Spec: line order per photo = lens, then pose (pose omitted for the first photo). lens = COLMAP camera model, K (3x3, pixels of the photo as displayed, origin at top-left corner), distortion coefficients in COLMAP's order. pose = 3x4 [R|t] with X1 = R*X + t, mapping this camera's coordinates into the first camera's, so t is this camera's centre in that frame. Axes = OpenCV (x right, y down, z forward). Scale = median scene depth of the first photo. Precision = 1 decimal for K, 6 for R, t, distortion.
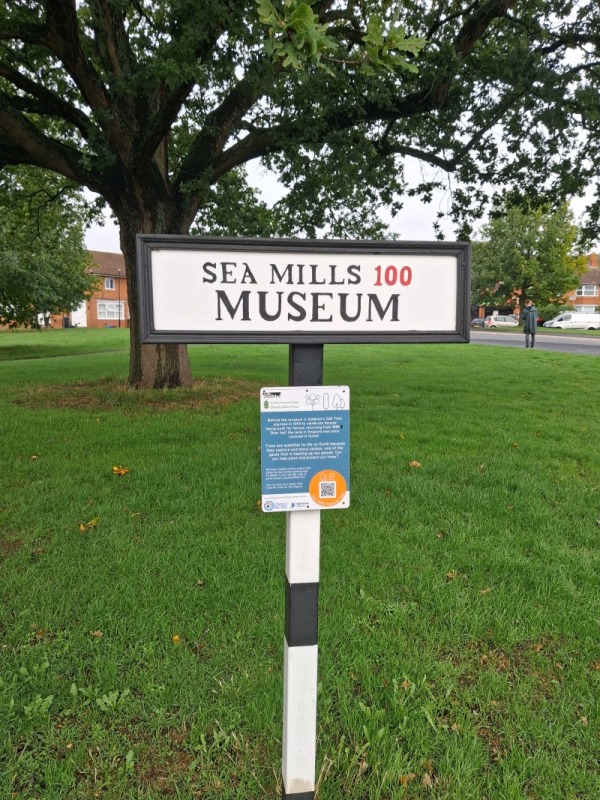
lens RADIAL K [[624.3, 0, 297.8], [0, 624.3, 406.3], [0, 0, 1]] dist [0.024627, -0.039092]
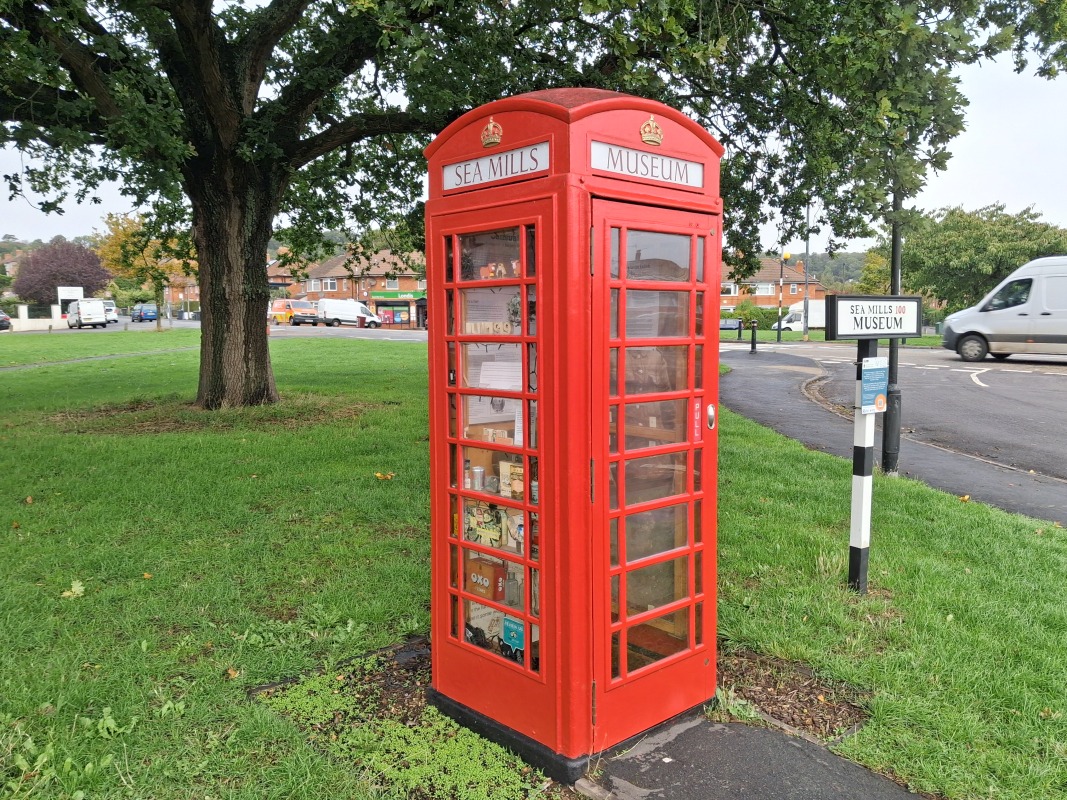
lens RADIAL K [[832.7, 0, 533.9], [0, 832.7, 403.6], [0, 0, 1]] dist [0.024627, -0.039092]
pose [[0.905225, -0.055394, 0.421306, -2.356560], [0.068969, 0.997473, -0.017038, 0.100288], [-0.419297, 0.044480, 0.906759, -1.215801]]
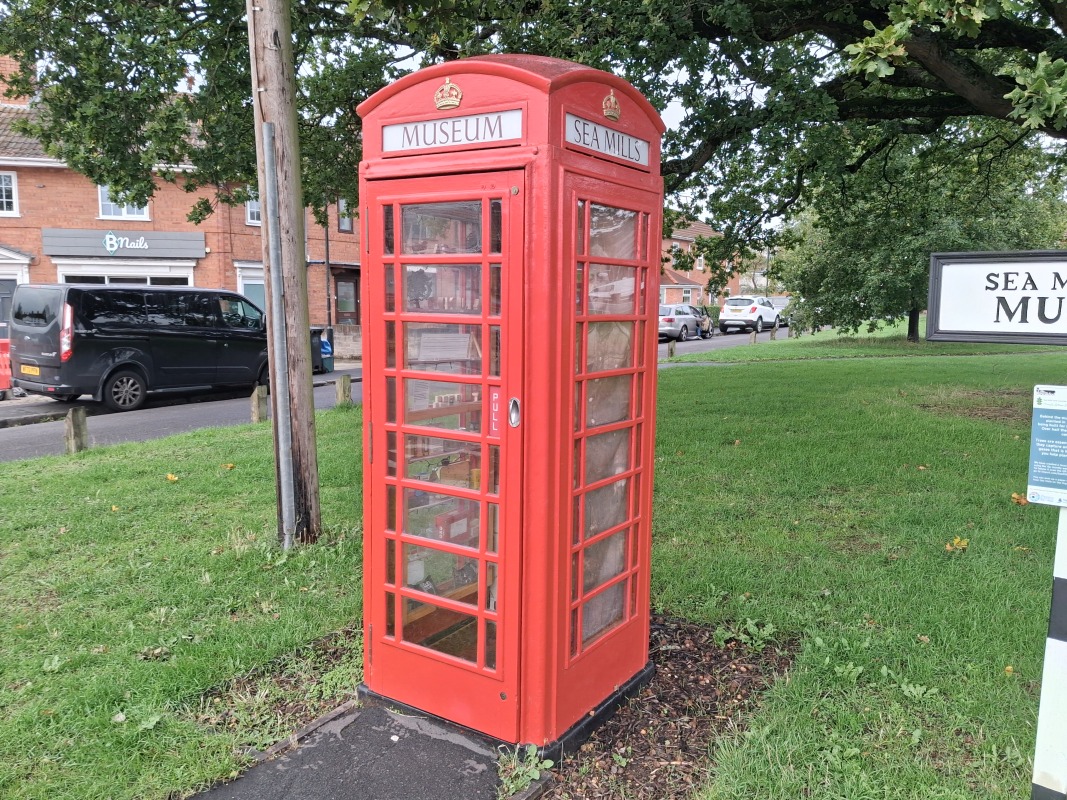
lens RADIAL K [[832.7, 0, 567.9], [0, 832.7, 402.2], [0, 0, 1]] dist [0.024627, -0.039092]
pose [[0.656103, 0.090783, -0.749191, 0.478676], [-0.105176, 0.994050, 0.028346, 0.041945], [0.747307, 0.060199, 0.661747, -0.541993]]
